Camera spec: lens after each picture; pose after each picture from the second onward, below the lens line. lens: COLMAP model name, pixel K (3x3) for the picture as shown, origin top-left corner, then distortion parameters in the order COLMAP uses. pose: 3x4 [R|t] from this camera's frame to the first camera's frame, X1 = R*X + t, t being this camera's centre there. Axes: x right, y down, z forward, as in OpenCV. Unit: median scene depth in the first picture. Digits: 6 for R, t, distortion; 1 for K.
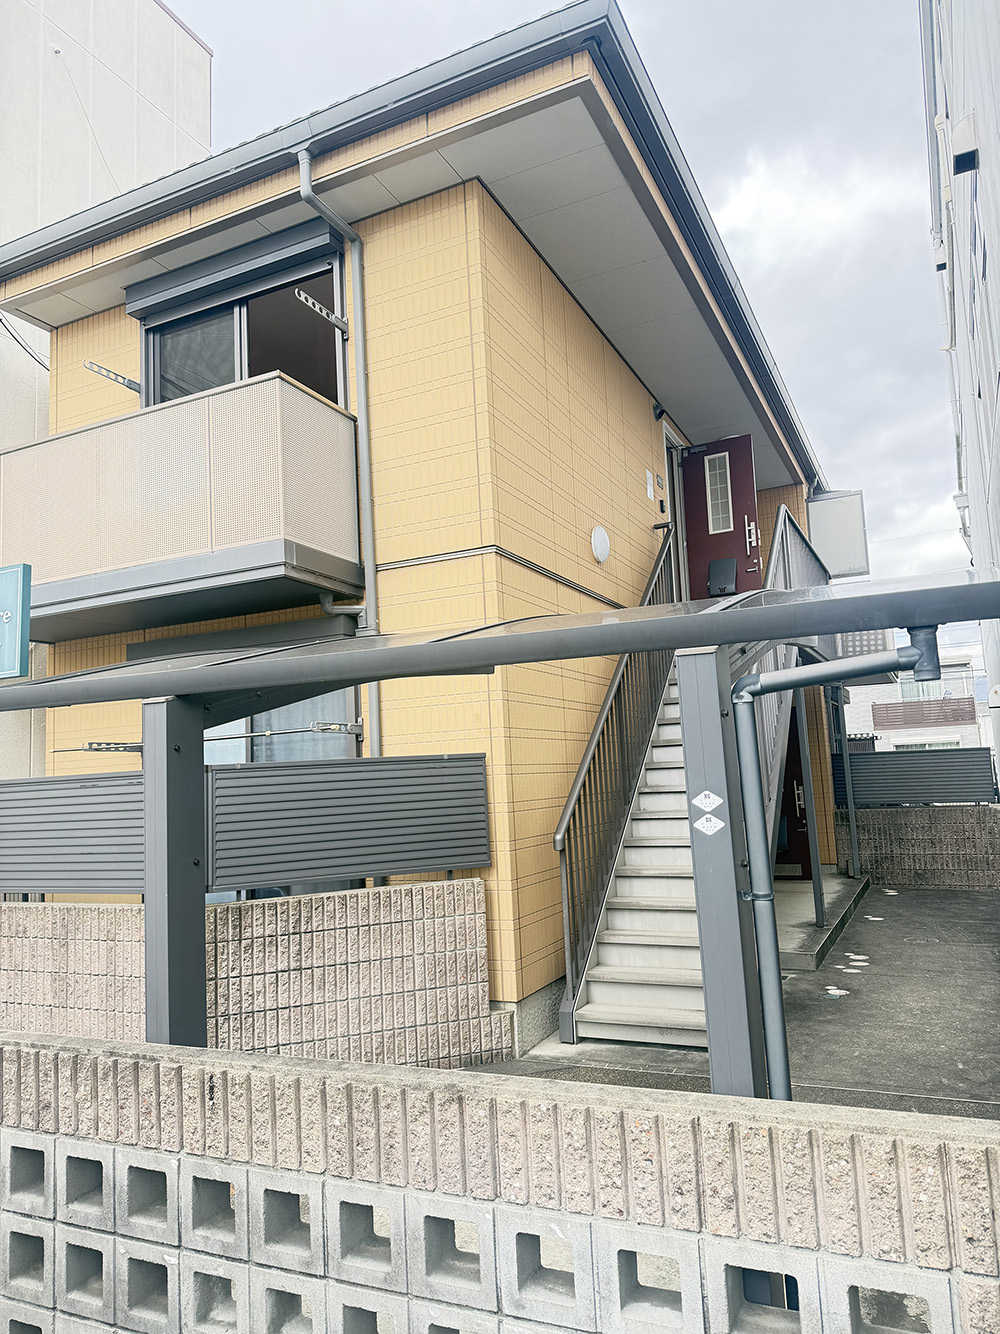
lens RADIAL K [[938.9, 0, 500.2], [0, 938.9, 665.1], [0, 0, 1]] dist [0.034503, -0.019412]
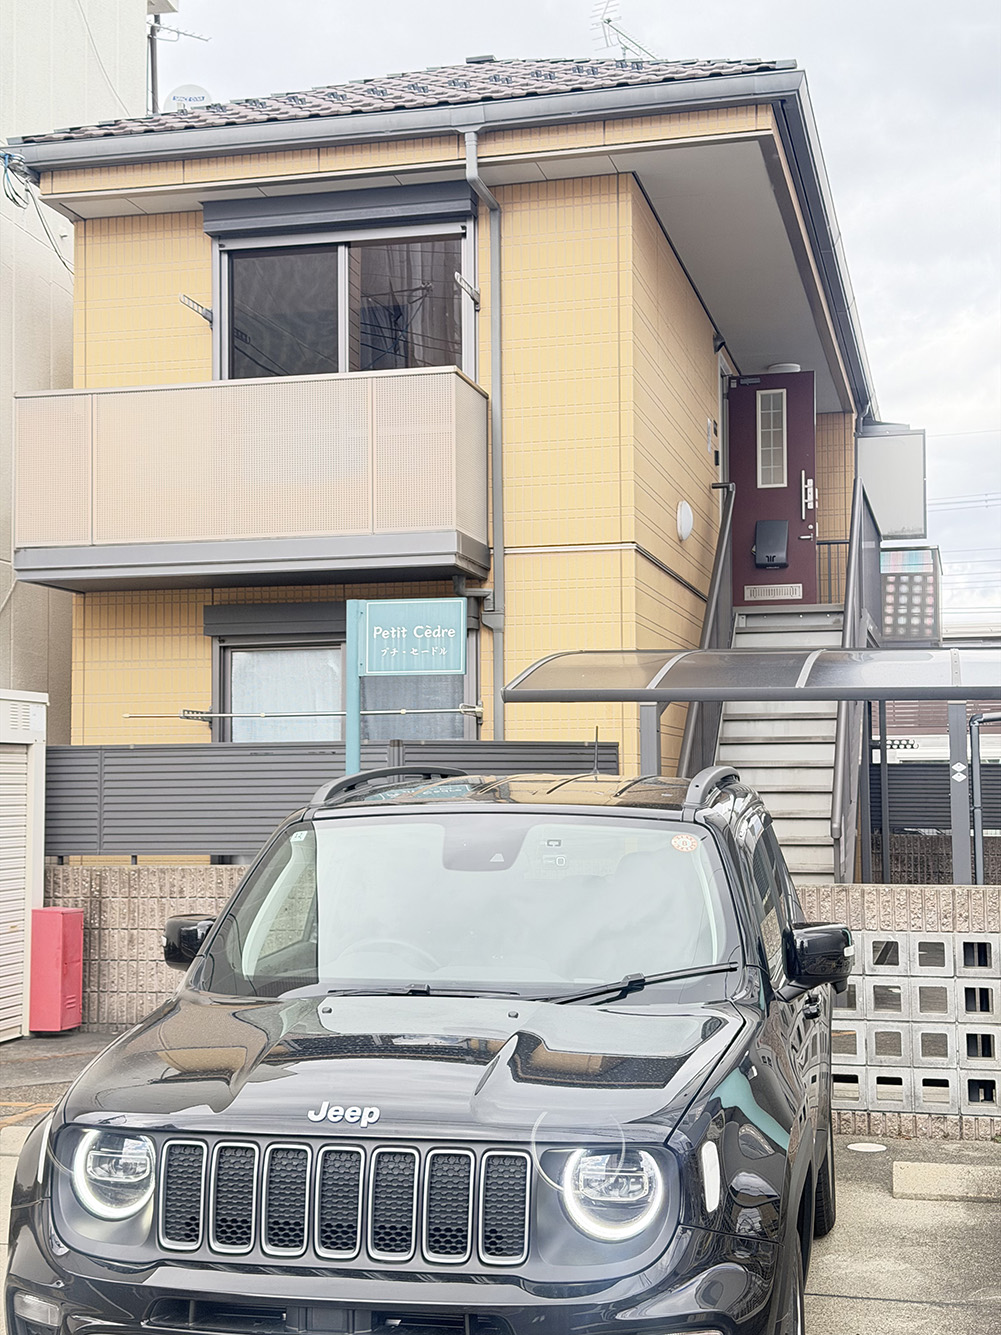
lens RADIAL K [[1869.7, 0, 500.2], [0, 1869.7, 671.1], [0, 0, 1]] dist [0.072475, 0.000000]
pose [[0.979139, 0.055960, 0.195334, -0.489832], [-0.065697, 0.996881, 0.043728, -0.059912], [-0.192278, -0.055648, 0.979761, -0.898816]]
